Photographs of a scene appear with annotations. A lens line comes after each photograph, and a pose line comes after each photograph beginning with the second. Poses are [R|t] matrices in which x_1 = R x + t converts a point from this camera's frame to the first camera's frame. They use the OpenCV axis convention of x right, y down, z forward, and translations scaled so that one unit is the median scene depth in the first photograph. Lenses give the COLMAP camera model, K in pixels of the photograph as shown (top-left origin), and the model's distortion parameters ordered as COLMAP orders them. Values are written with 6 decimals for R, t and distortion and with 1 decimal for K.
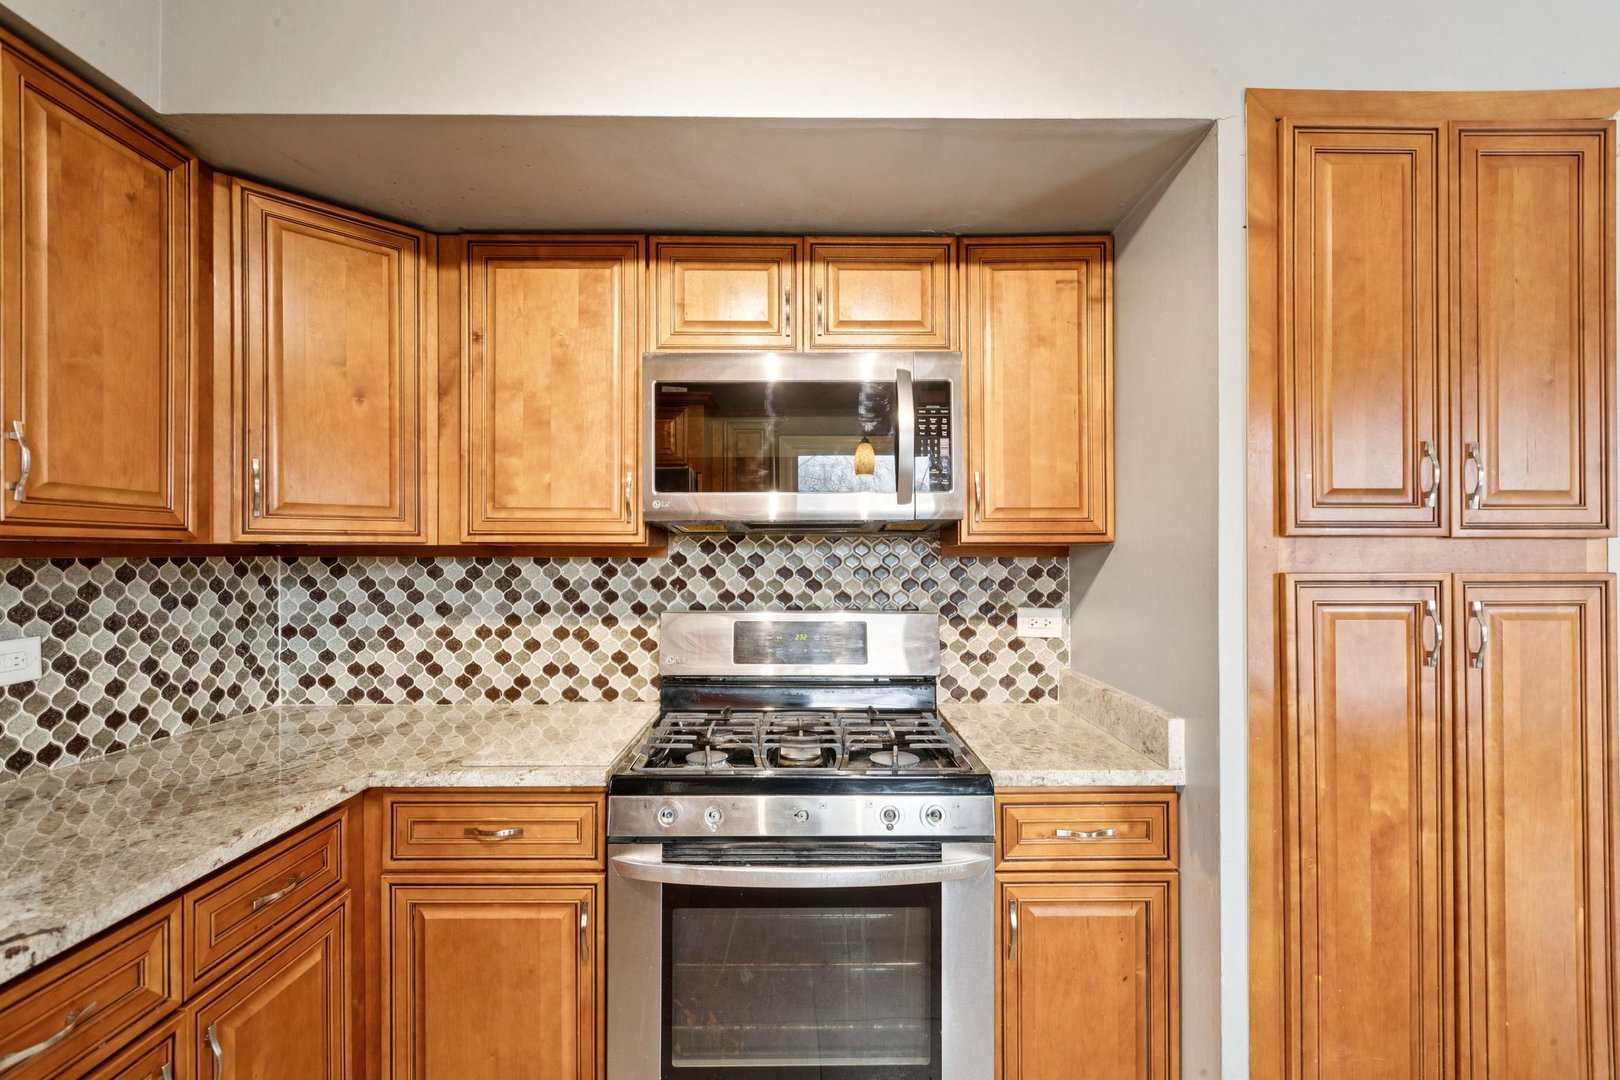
lens RADIAL K [[740.7, 0, 806.4], [0, 740.7, 551.2], [0, 0, 1]] dist [0.003723, -0.000623]
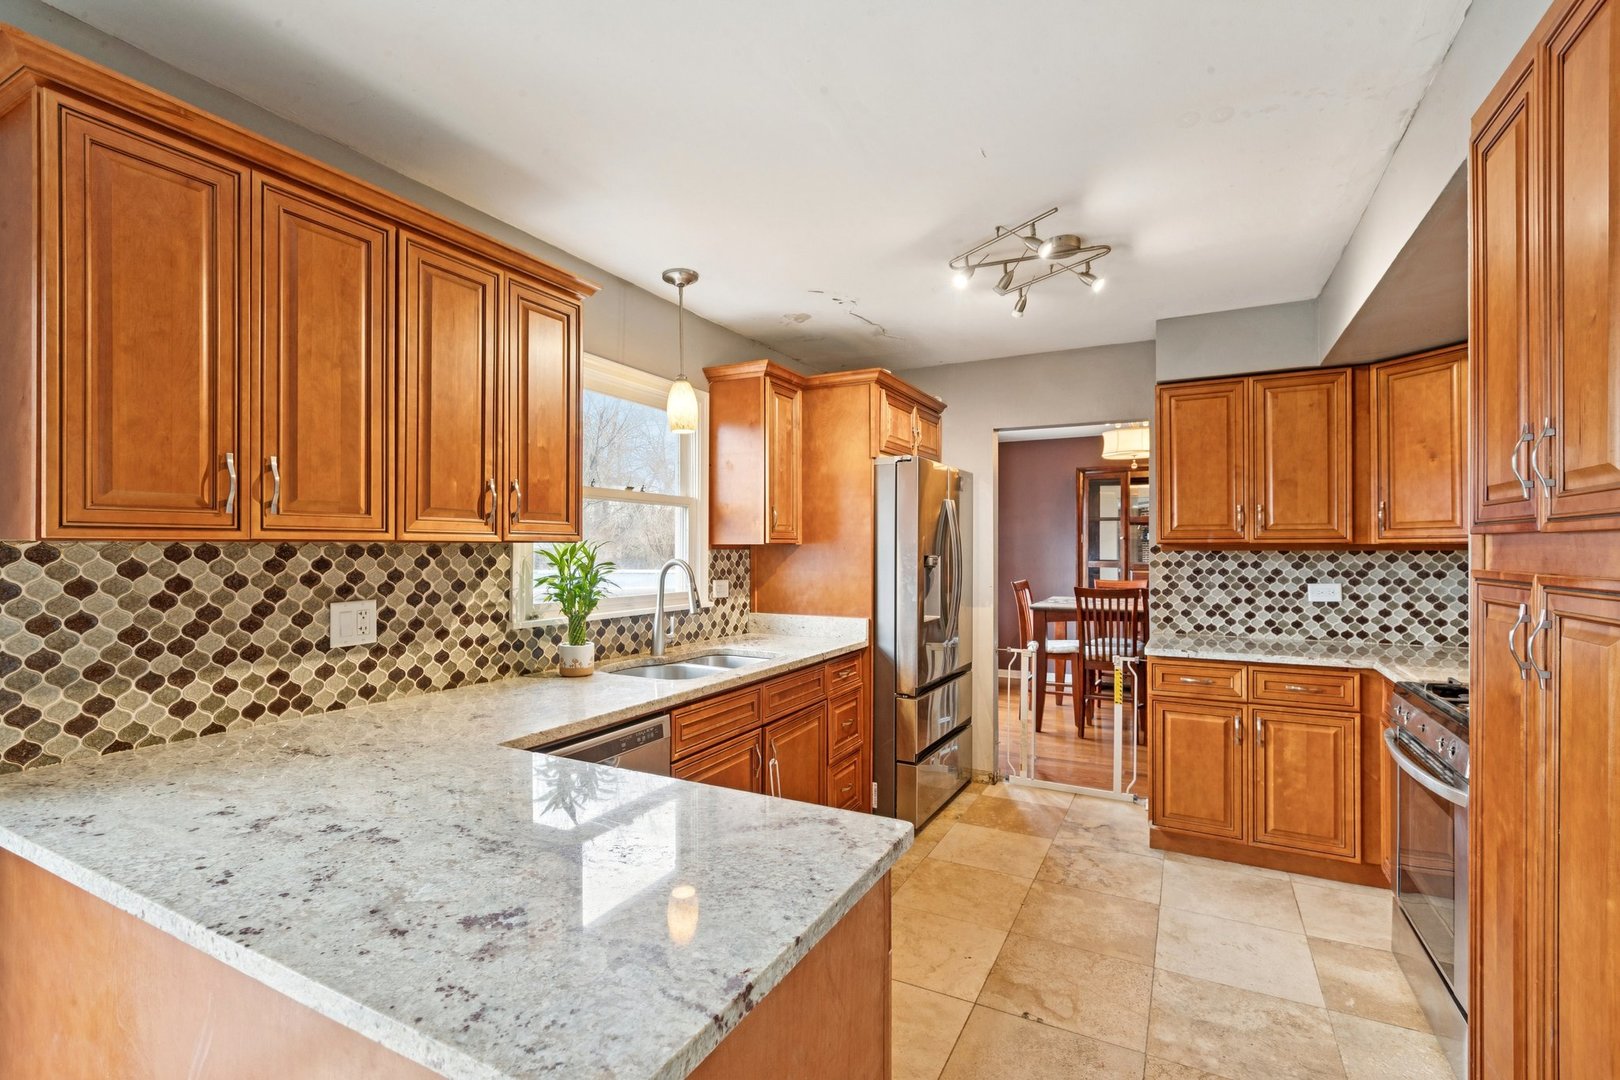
lens RADIAL K [[733.6, 0, 808.9], [0, 733.6, 548.0], [0, 0, 1]] dist [0.001314, 0.000430]
pose [[-0.468859, 0.002811, -0.883268, 1.475700], [0.005417, 0.999985, 0.000307, -0.006969], [0.883256, -0.004641, -0.468868, 0.484050]]
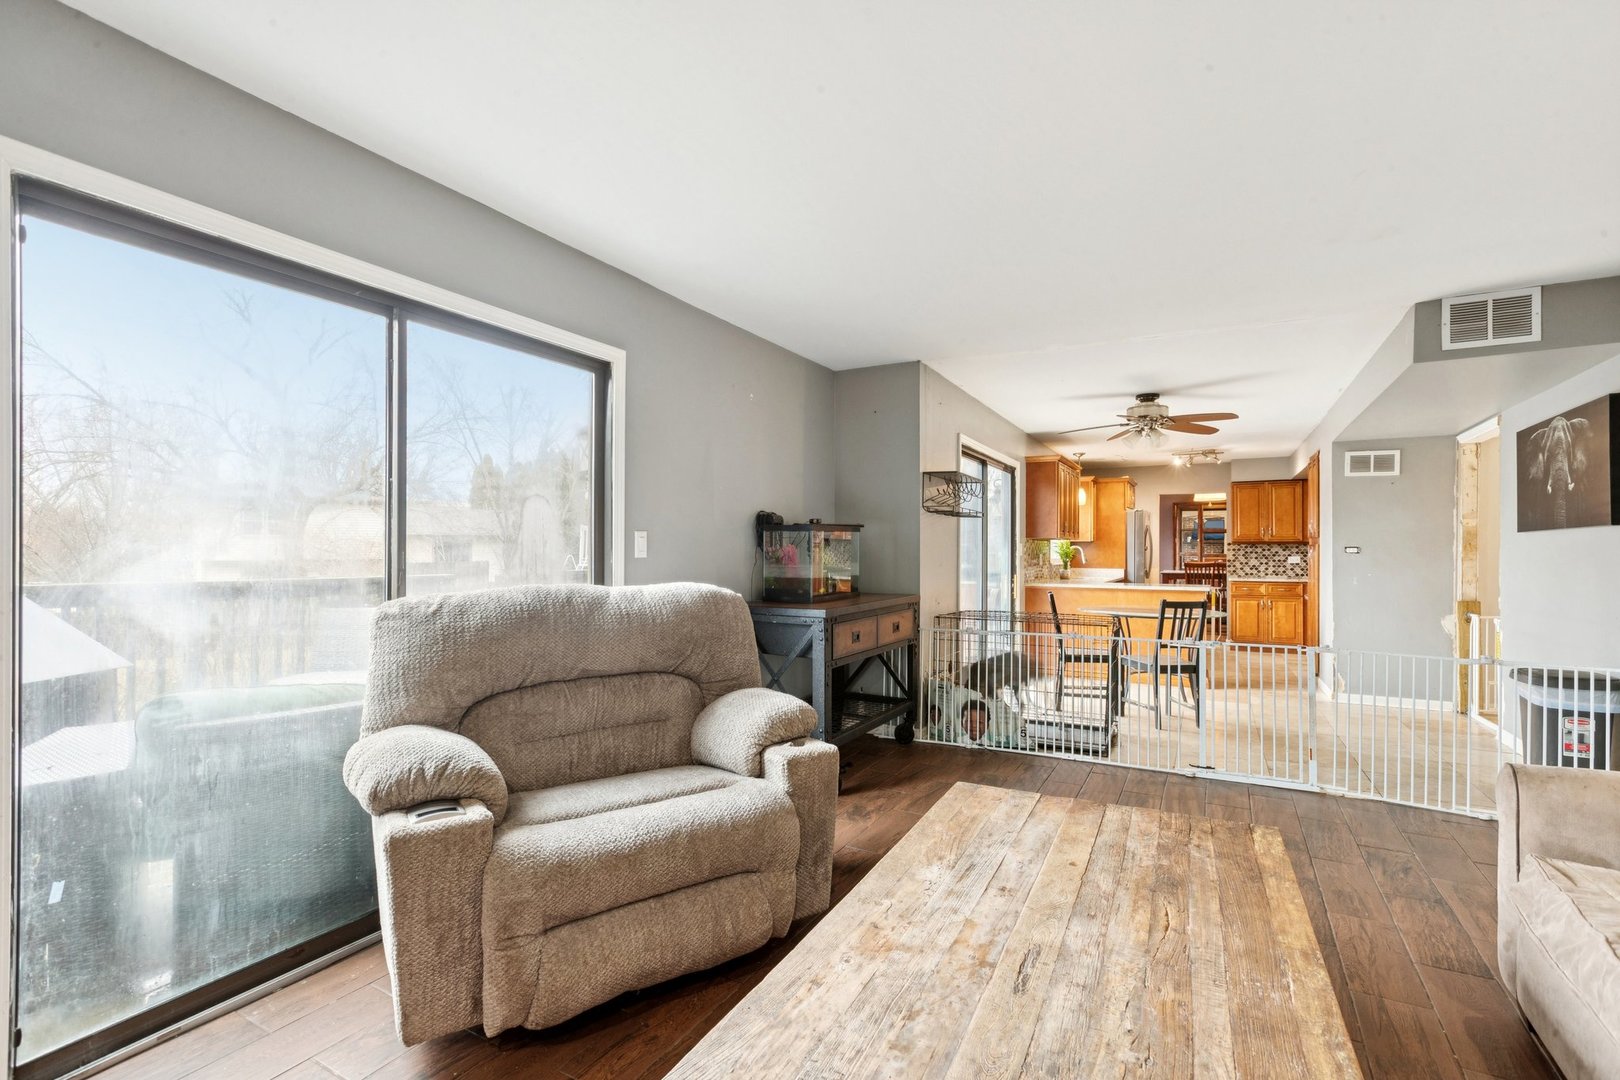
lens RADIAL K [[733.6, 0, 808.9], [0, 733.6, 548.0], [0, 0, 1]] dist [0.001314, 0.000430]
pose [[-0.483548, -0.000537, -0.875318, 5.361524], [0.003753, 0.999989, -0.002687, 0.034425], [0.875310, -0.004585, -0.483541, 0.279542]]
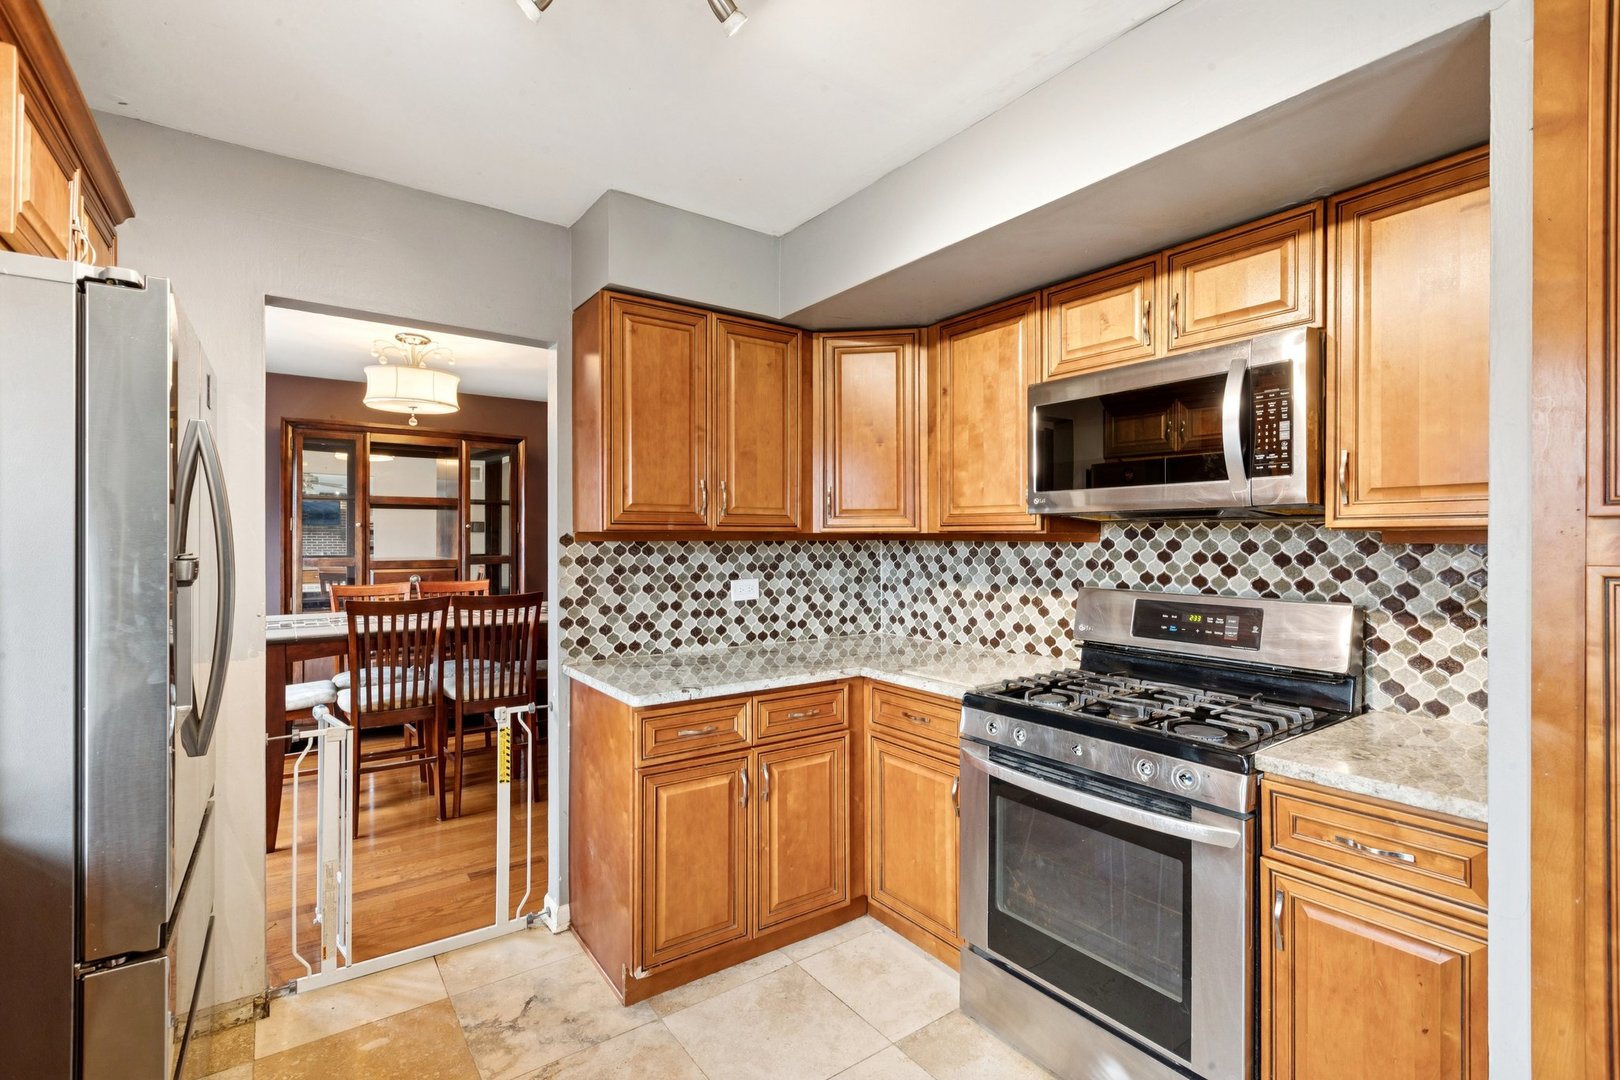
lens RADIAL K [[738.8, 0, 810.0], [0, 738.8, 540.0], [0, 0, 1]] dist [0.001047, 0.000166]
pose [[0.582867, 0.002853, -0.812563, 0.587839], [0.001674, 0.999987, 0.004712, -0.001878], [0.812566, -0.004107, 0.582855, -0.069044]]
